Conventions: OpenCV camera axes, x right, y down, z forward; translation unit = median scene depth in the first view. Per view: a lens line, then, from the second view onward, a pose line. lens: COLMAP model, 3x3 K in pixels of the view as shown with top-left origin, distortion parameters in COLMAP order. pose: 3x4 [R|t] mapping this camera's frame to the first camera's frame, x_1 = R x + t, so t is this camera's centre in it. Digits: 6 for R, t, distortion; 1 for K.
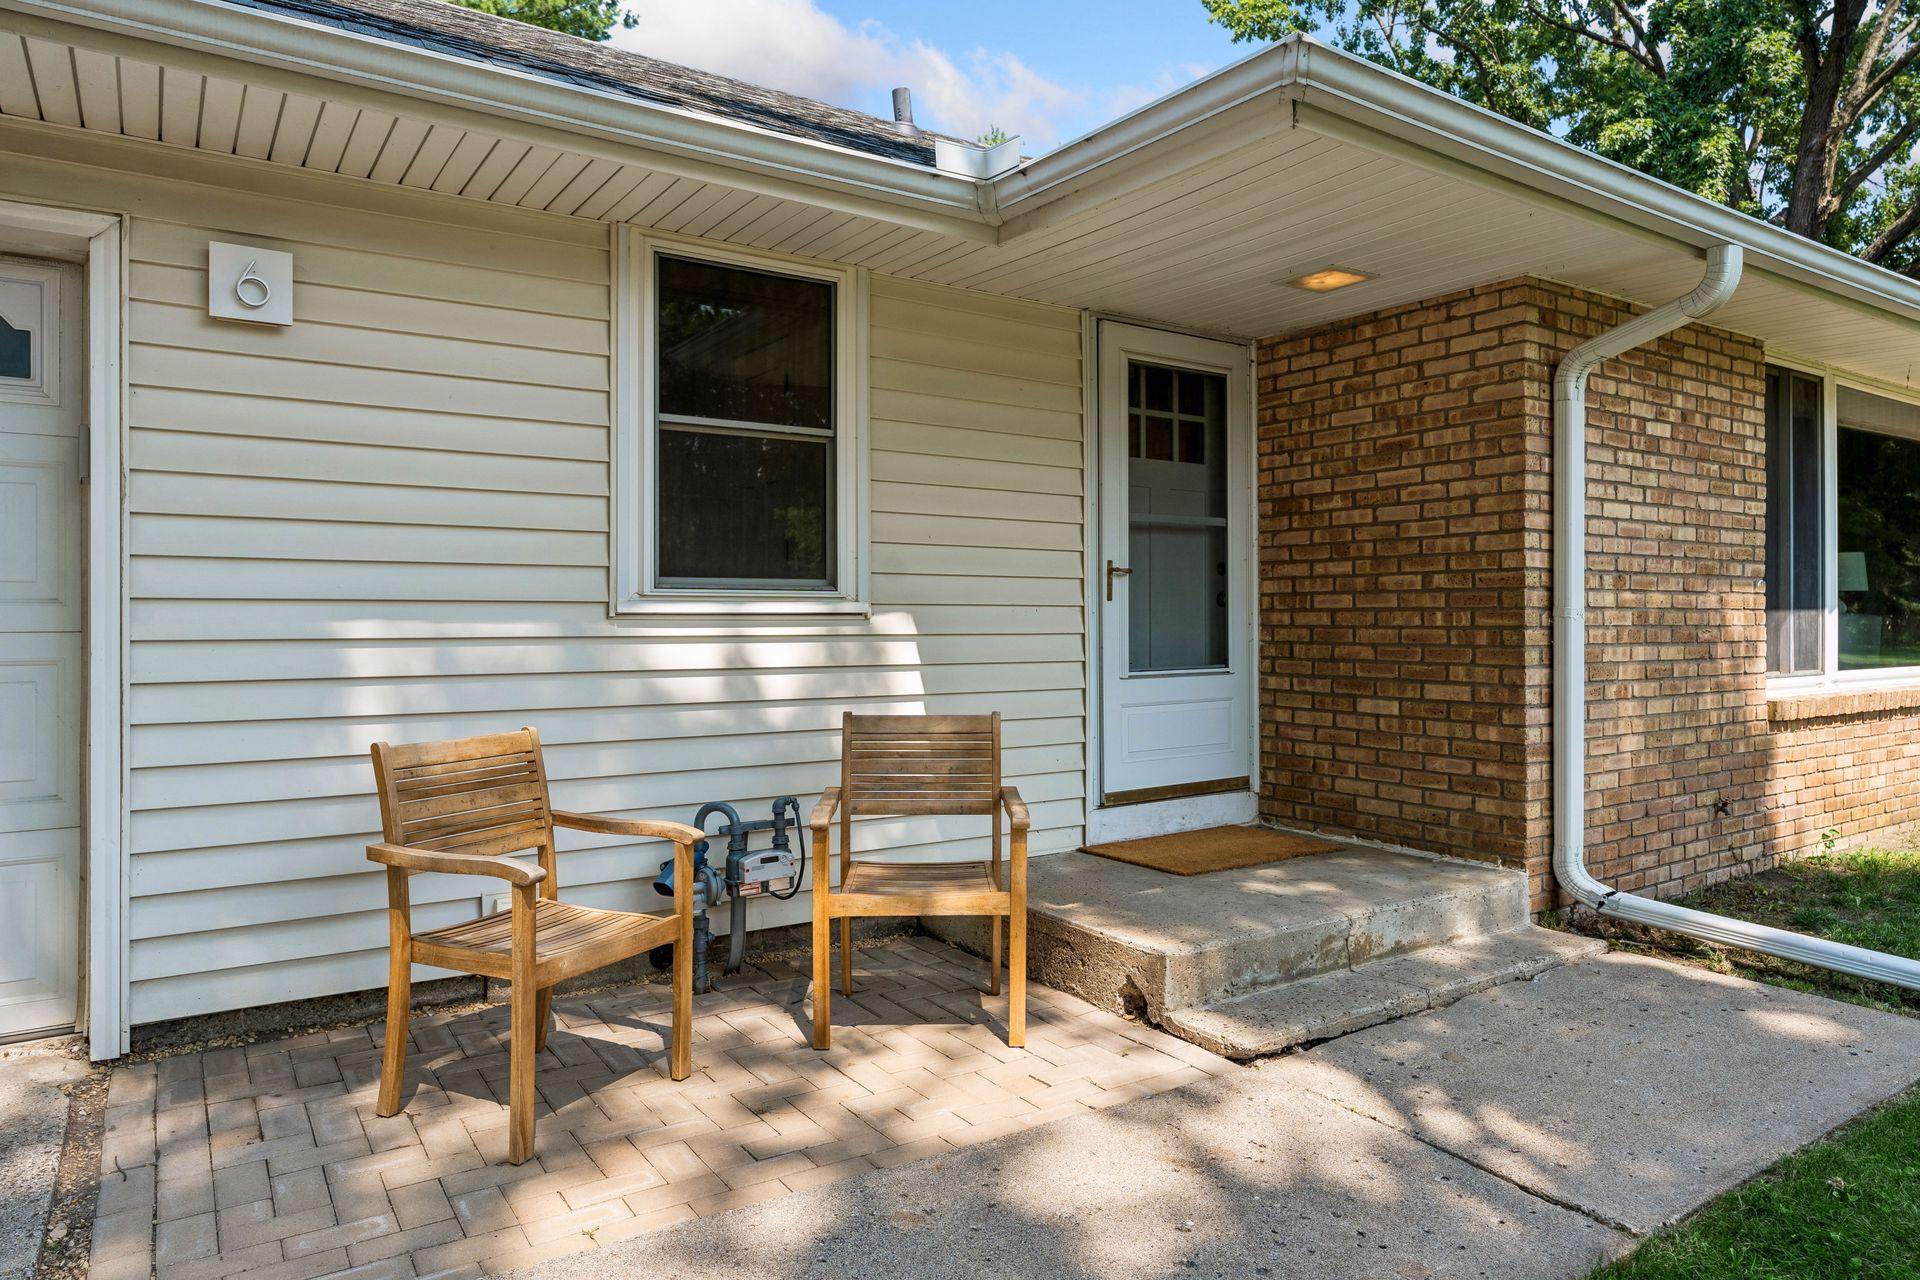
lens RADIAL K [[1240.2, 0, 987.1], [0, 1240.2, 597.6], [0, 0, 1]] dist [0.007357, 0.001068]
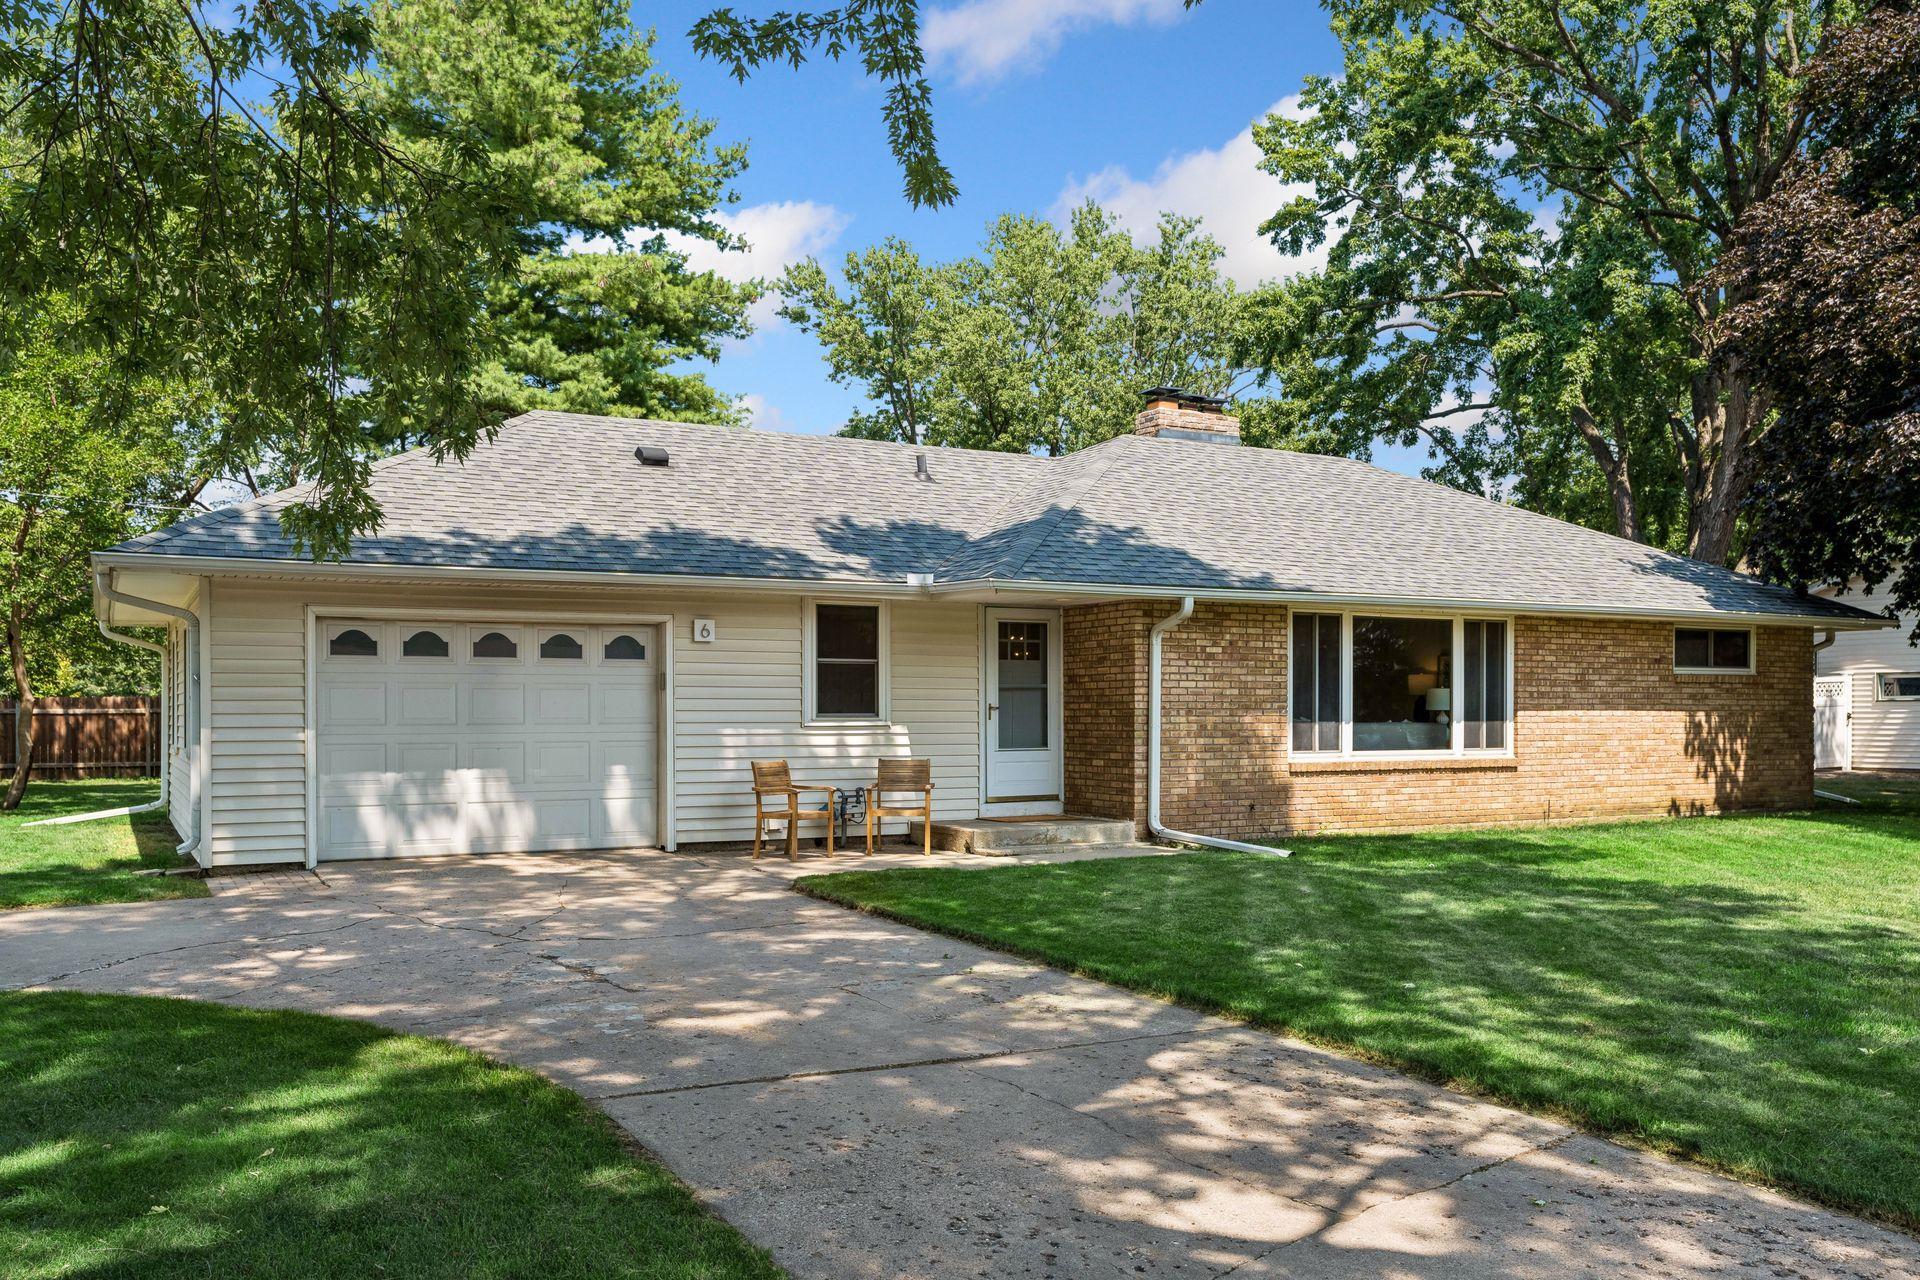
lens RADIAL K [[1710.7, 0, 1039.6], [0, 1710.7, 691.0], [0, 0, 1]] dist [0.034055, -0.030166]
pose [[0.997974, -0.000602, -0.063624, 0.458209], [0.000696, 0.999999, 0.001453, -0.065865], [0.063623, -0.001495, 0.997973, -2.655080]]
